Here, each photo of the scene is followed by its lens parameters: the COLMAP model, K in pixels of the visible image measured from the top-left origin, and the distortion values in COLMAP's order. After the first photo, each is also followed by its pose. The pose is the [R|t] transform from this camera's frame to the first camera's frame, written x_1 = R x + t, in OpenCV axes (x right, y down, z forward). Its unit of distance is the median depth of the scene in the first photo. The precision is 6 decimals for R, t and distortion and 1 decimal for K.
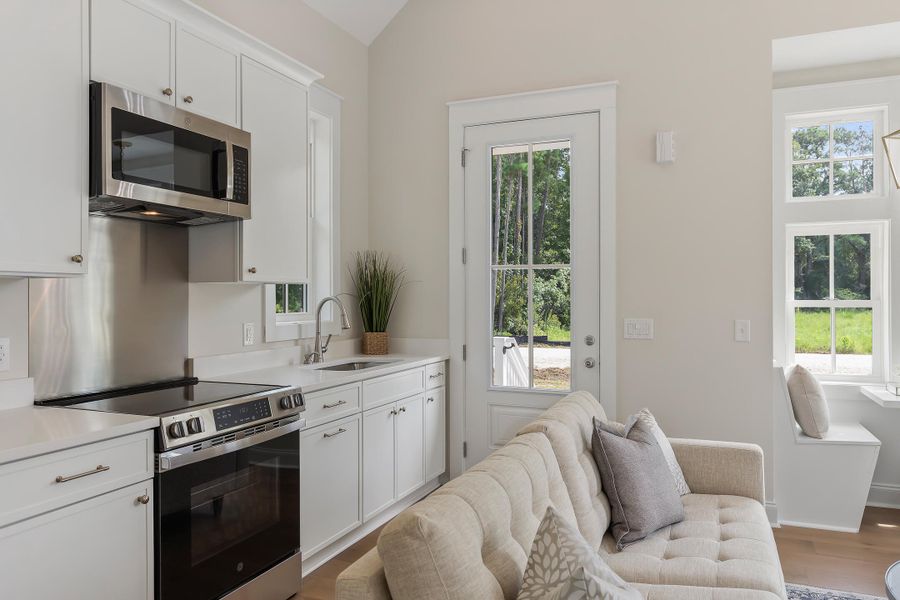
lens RADIAL K [[611.5, 0, 471.6], [0, 611.5, 296.9], [0, 0, 1]] dist [0.002659, 0.003519]
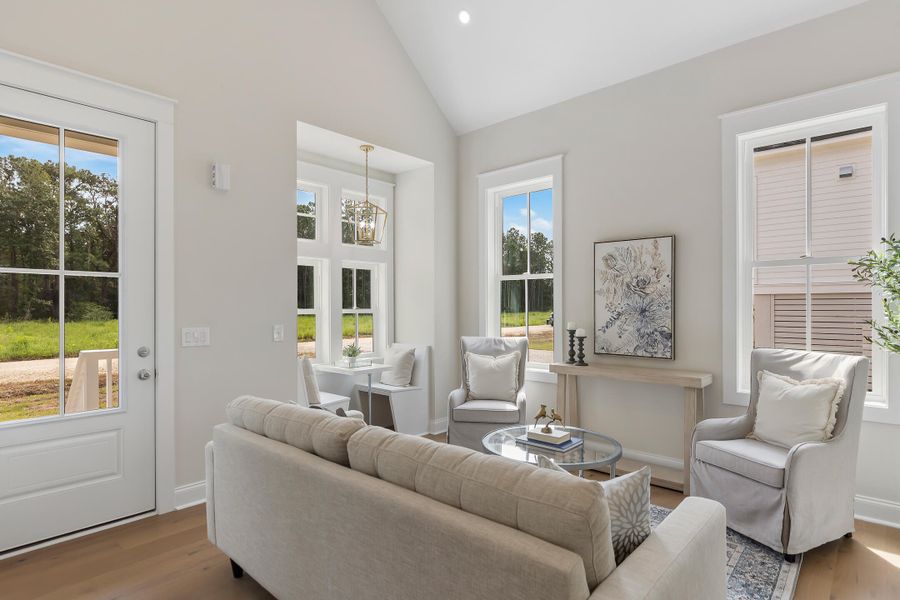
lens RADIAL K [[465.5, 0, 442.6], [0, 465.5, 306.8], [0, 0, 1]] dist [-0.003674, -0.000166]
pose [[0.362096, 0.000063, 0.932141, -0.333008], [0.003793, 0.999992, -0.001541, 0.001406], [-0.932133, 0.004093, 0.362093, 0.291581]]
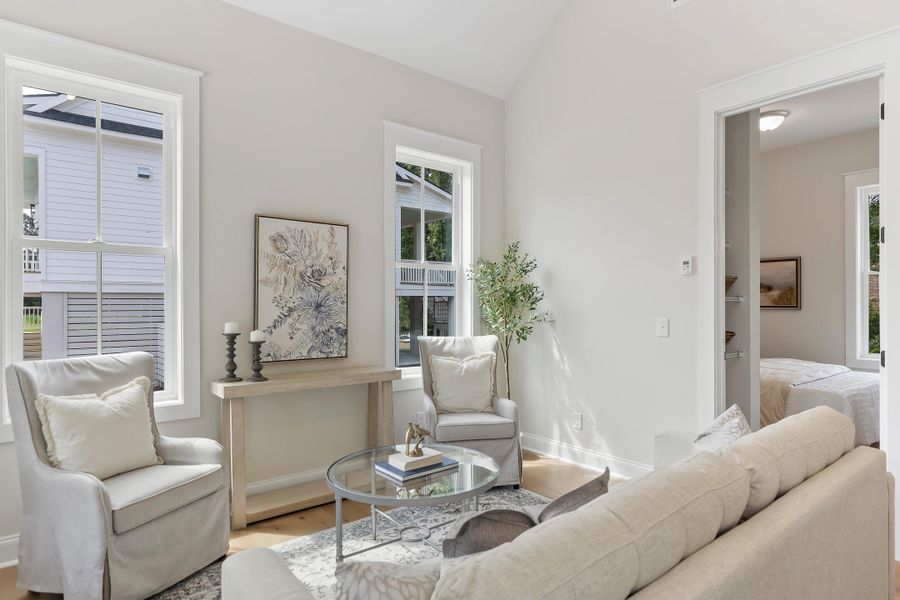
lens RADIAL K [[516.6, 0, 450.4], [0, 516.6, 303.6], [0, 0, 1]] dist [0.006714, 0.001461]
pose [[-0.873004, 0.006891, 0.487665, 0.043835], [0.006012, 0.999976, -0.003369, 0.010319], [-0.487677, -0.000010, -0.873024, 0.932107]]
